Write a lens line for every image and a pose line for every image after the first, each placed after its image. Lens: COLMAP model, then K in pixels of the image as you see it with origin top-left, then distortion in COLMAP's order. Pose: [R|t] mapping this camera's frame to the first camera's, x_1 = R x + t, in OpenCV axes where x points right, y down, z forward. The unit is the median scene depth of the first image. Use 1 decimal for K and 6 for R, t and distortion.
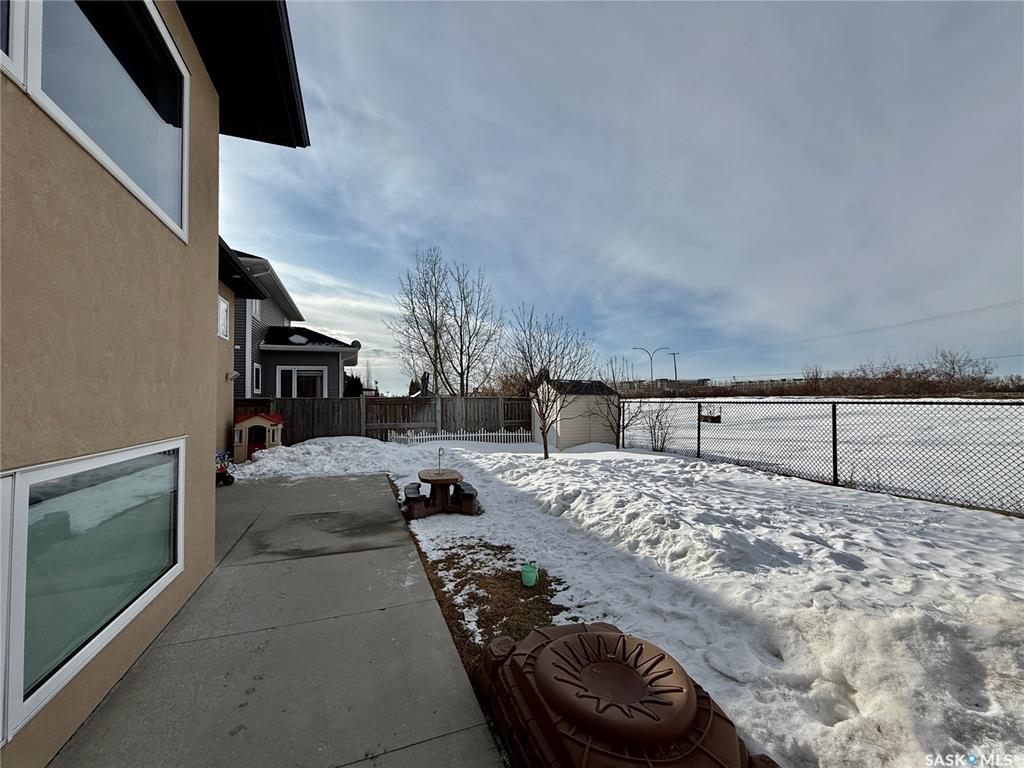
lens RADIAL K [[407.1, 0, 511.6], [0, 407.1, 387.8], [0, 0, 1]] dist [-0.000076, -0.000145]
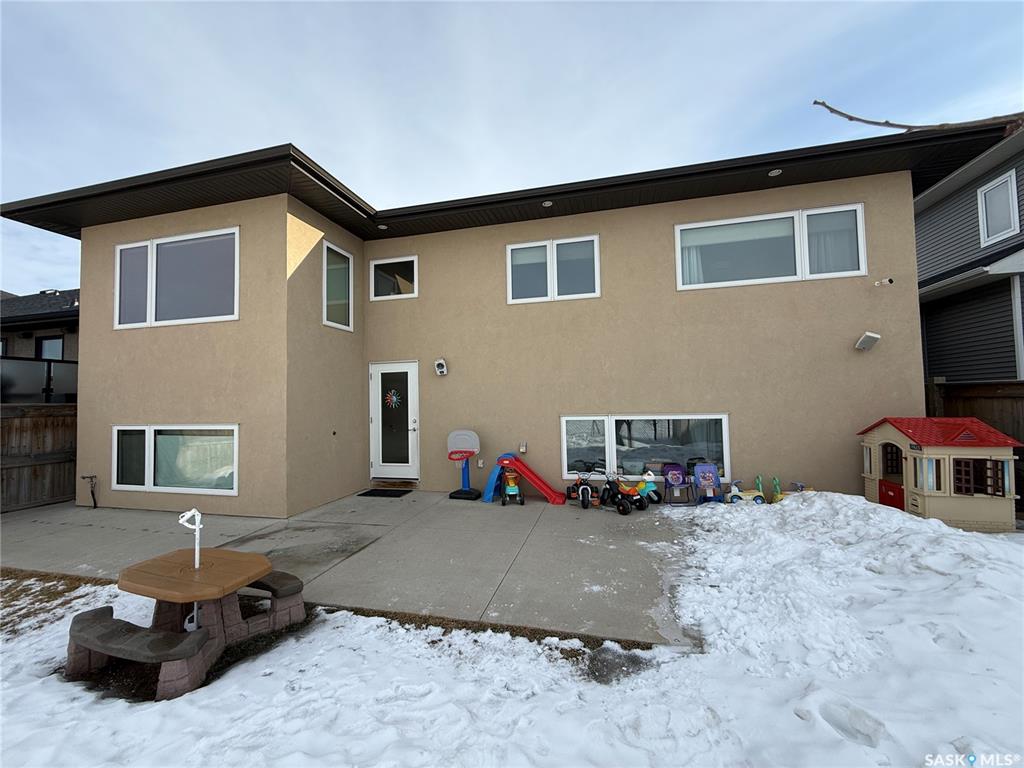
lens RADIAL K [[407.1, 0, 506.5], [0, 407.1, 382.9], [0, 0, 1]] dist [-0.000076, -0.000145]
pose [[-0.577840, -0.009709, -0.816093, 0.002259], [0.053586, 0.997320, -0.049807, 0.065254], [0.814389, -0.072511, -0.575771, 2.253183]]
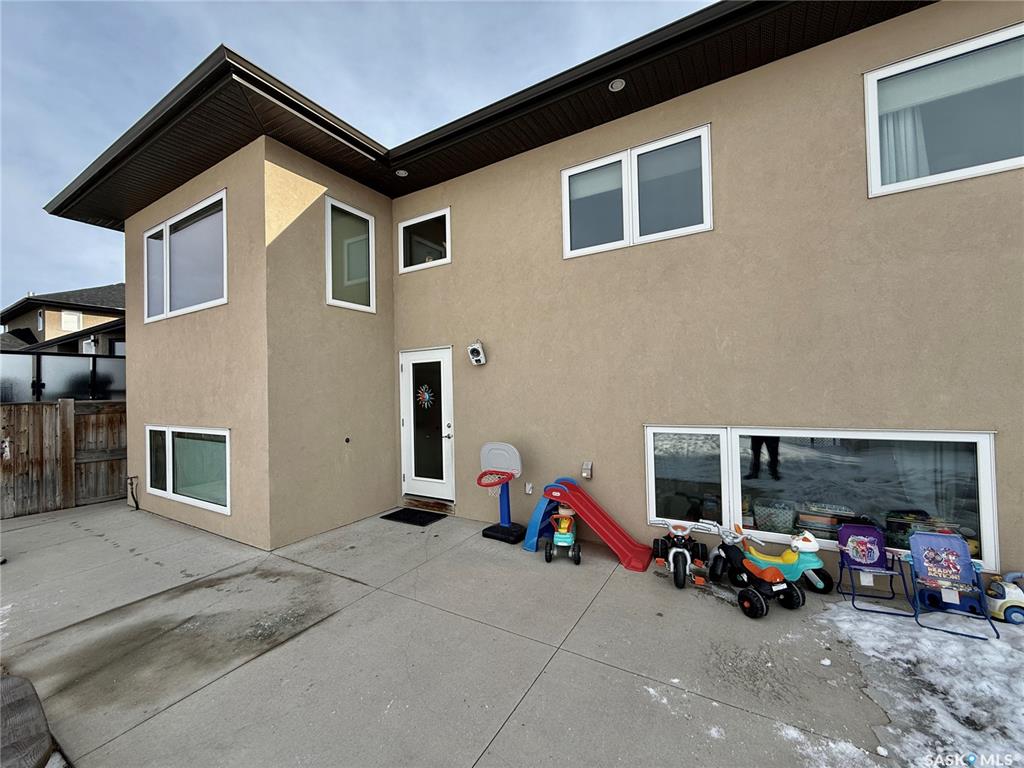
lens RADIAL K [[407.1, 0, 508.8], [0, 407.1, 382.8], [0, 0, 1]] dist [-0.000076, -0.000145]
pose [[-0.784269, 0.020190, -0.620092, -0.501182], [0.052952, 0.998002, -0.034477, 0.038085], [0.618157, -0.059874, -0.783771, 2.100986]]
